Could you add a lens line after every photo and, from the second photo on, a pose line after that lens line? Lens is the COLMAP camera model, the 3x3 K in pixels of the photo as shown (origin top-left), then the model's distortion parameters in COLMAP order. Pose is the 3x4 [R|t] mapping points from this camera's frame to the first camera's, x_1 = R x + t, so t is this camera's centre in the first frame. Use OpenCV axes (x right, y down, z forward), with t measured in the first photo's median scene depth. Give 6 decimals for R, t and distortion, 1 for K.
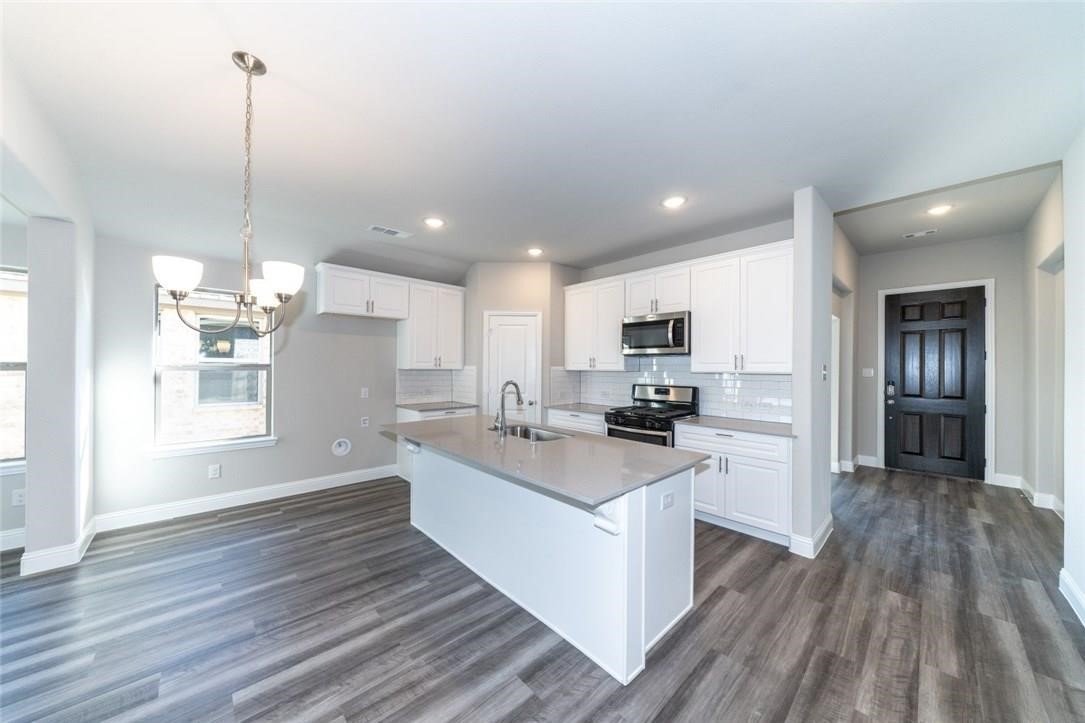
lens RADIAL K [[366.3, 0, 535.1], [0, 366.3, 365.2], [0, 0, 1]] dist [-0.006471, 0.000165]
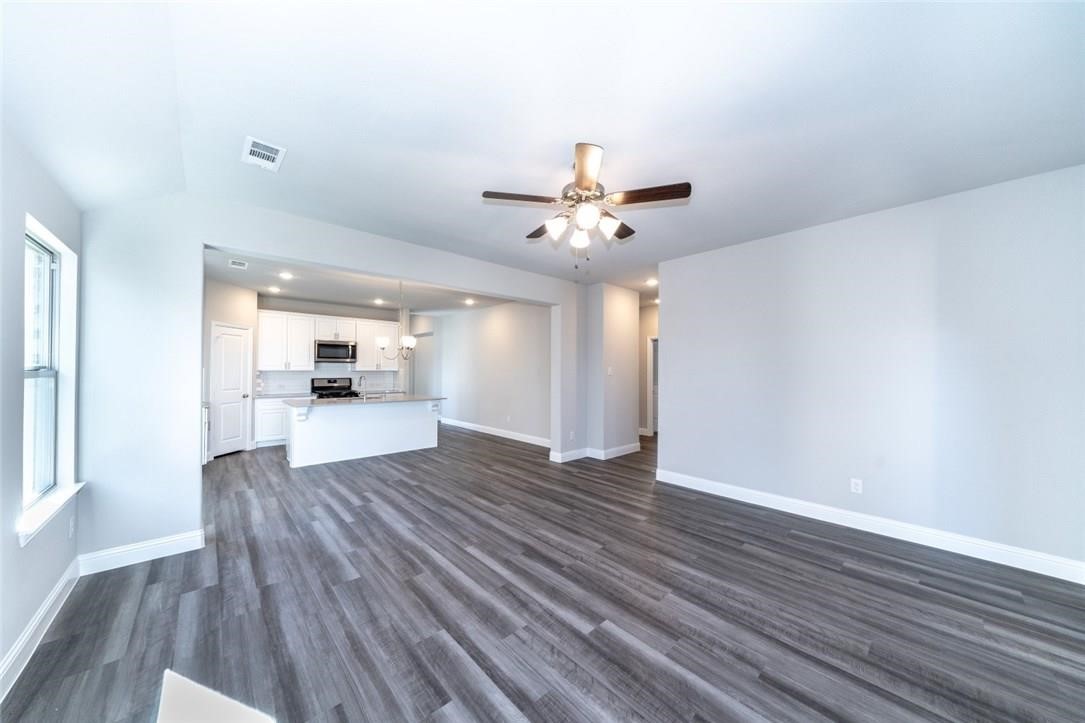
lens RADIAL K [[366.3, 0, 535.1], [0, 366.3, 365.2], [0, 0, 1]] dist [-0.006471, 0.000165]
pose [[0.014842, 0.002543, 0.999887, -1.408951], [-0.006271, 0.999977, -0.002450, -0.012398], [-0.999870, -0.006234, 0.014857, -0.061234]]
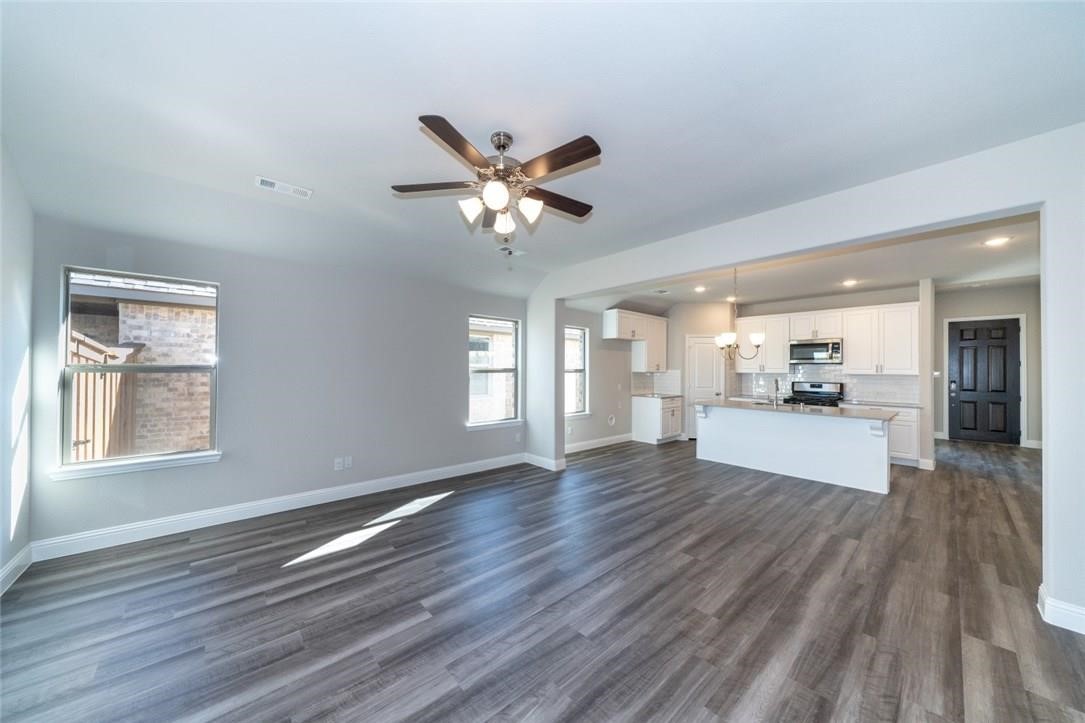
lens RADIAL K [[366.3, 0, 535.1], [0, 366.3, 365.2], [0, 0, 1]] dist [-0.006471, 0.000165]
pose [[0.999660, 0.000141, -0.026077, -0.802335], [-0.000322, 0.999976, -0.006947, -0.008632], [0.026075, 0.006953, 0.999636, -0.609996]]
